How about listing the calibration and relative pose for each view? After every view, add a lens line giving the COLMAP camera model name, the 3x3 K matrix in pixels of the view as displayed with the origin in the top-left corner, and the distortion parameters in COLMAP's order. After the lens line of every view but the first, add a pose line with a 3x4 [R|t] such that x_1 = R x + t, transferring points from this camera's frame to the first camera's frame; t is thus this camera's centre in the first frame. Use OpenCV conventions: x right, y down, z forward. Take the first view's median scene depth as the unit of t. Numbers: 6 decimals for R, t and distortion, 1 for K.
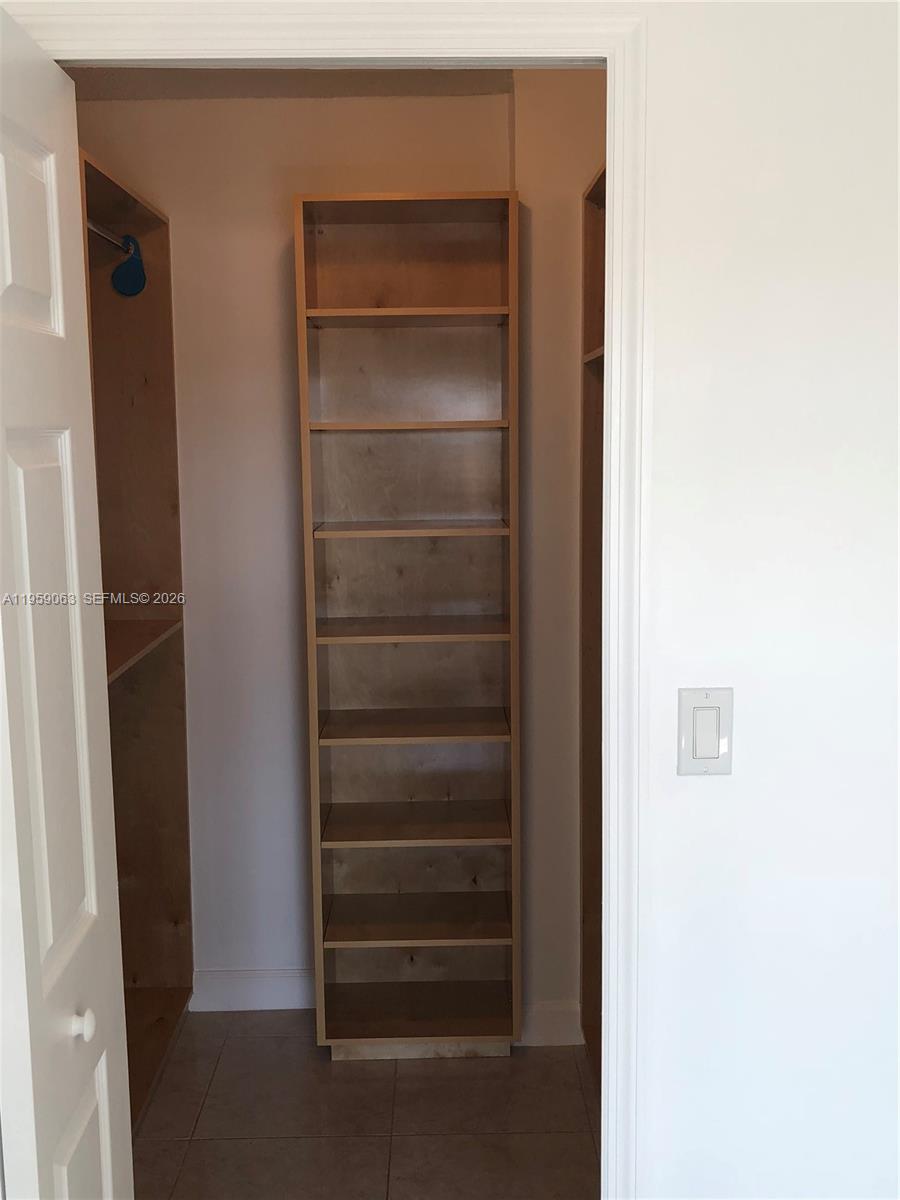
lens RADIAL K [[1153.9, 0, 450.0], [0, 1153.9, 600.0], [0, 0, 1]] dist [0.105342, 0.000825]
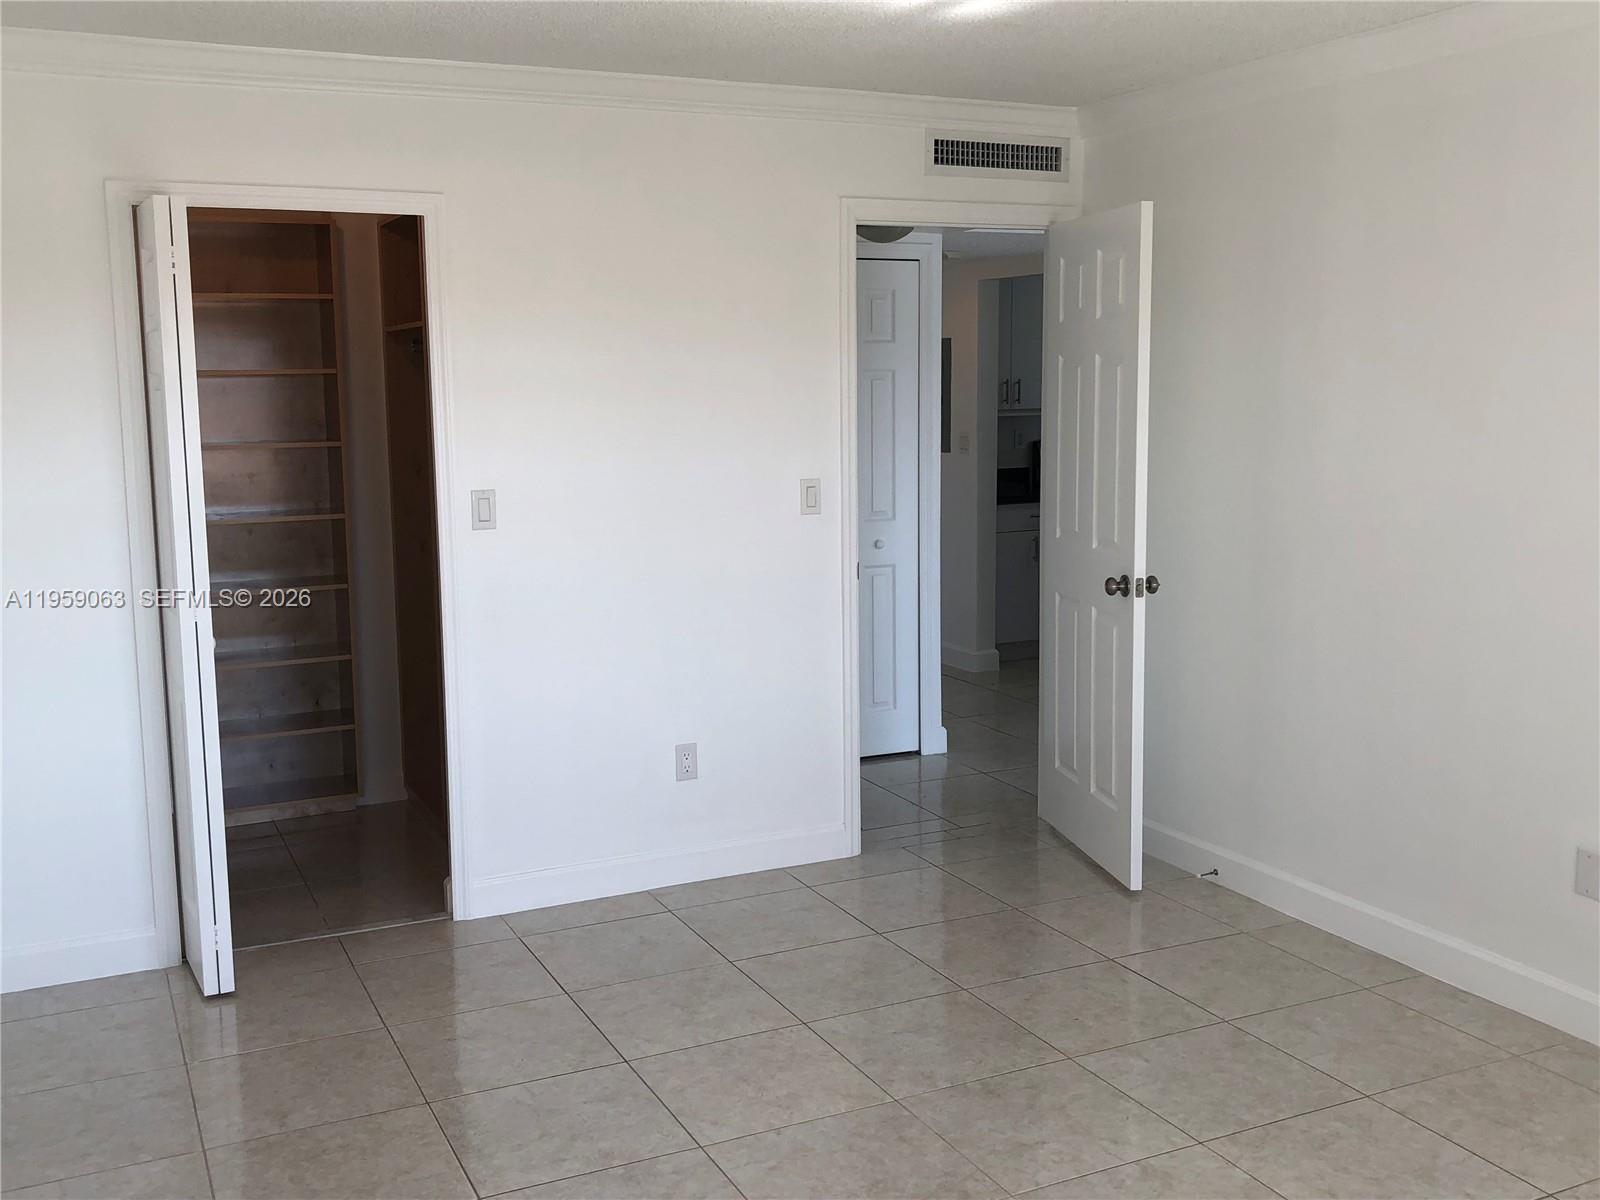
lens RADIAL K [[1562.5, 0, 800.0], [0, 1562.5, 600.0], [0, 0, 1]] dist [-0.002475, -0.000526]
pose [[0.903361, -0.059123, 0.424787, -0.489156], [0.063905, 0.997951, 0.002996, 0.308269], [-0.424093, 0.024439, 0.905289, -1.859023]]
